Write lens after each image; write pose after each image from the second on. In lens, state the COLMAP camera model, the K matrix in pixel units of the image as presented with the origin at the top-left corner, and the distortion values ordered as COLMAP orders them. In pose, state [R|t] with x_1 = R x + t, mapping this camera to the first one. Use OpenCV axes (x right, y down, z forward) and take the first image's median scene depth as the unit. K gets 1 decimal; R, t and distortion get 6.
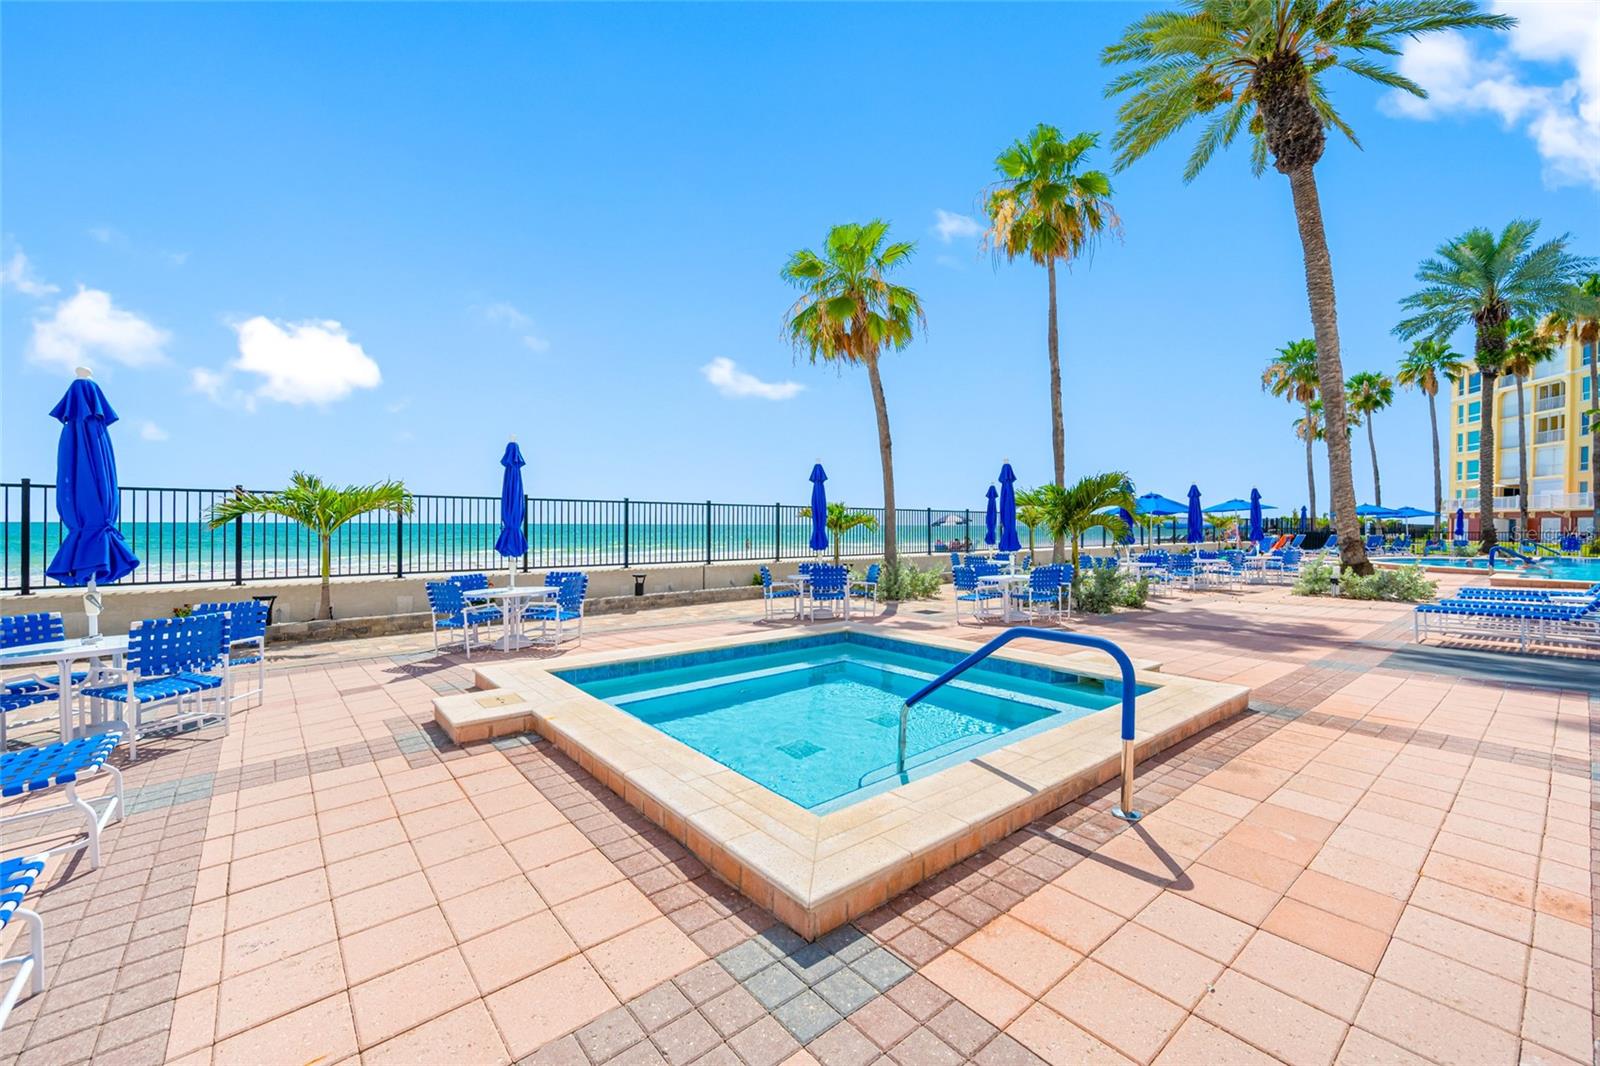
lens RADIAL K [[639.3, 0, 800.0], [0, 639.3, 533.0], [0, 0, 1]] dist [-0.000554, 0.000109]
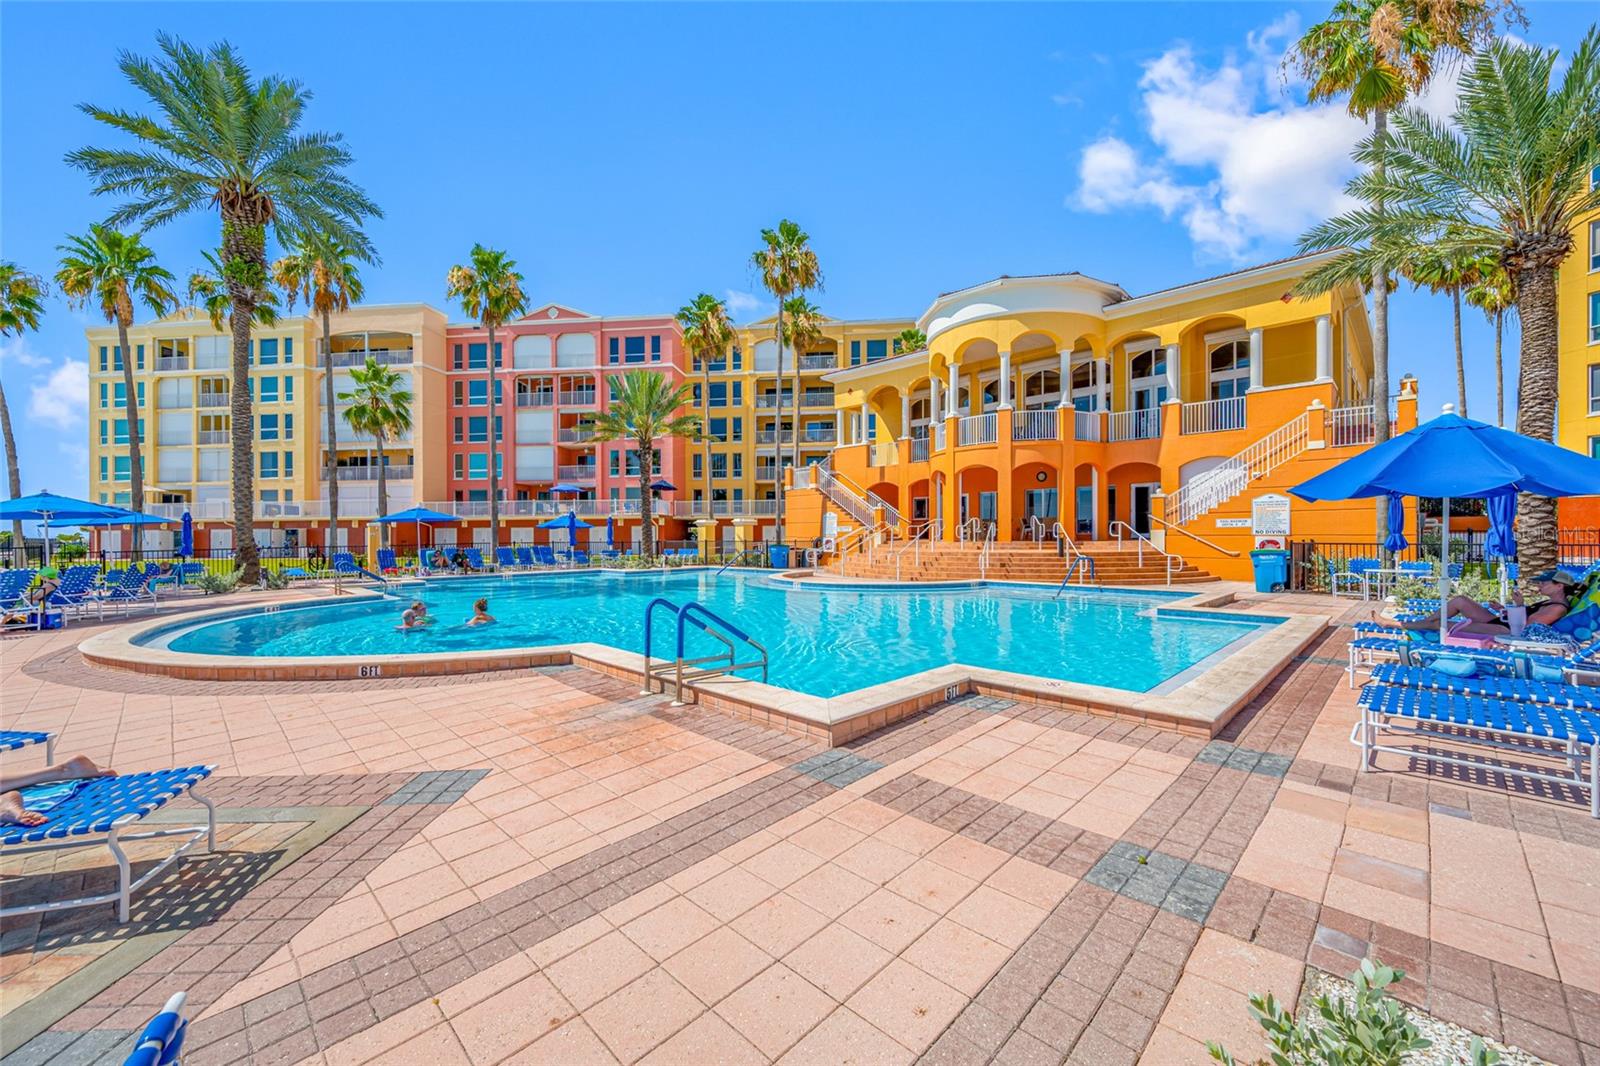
lens RADIAL K [[639.3, 0, 800.0], [0, 639.3, 533.0], [0, 0, 1]] dist [-0.000554, 0.000109]
pose [[-0.096700, -0.000700, 0.995313, 0.213277], [0.021238, 0.999771, 0.002767, -0.003202], [-0.995087, 0.021406, -0.096663, 0.281531]]
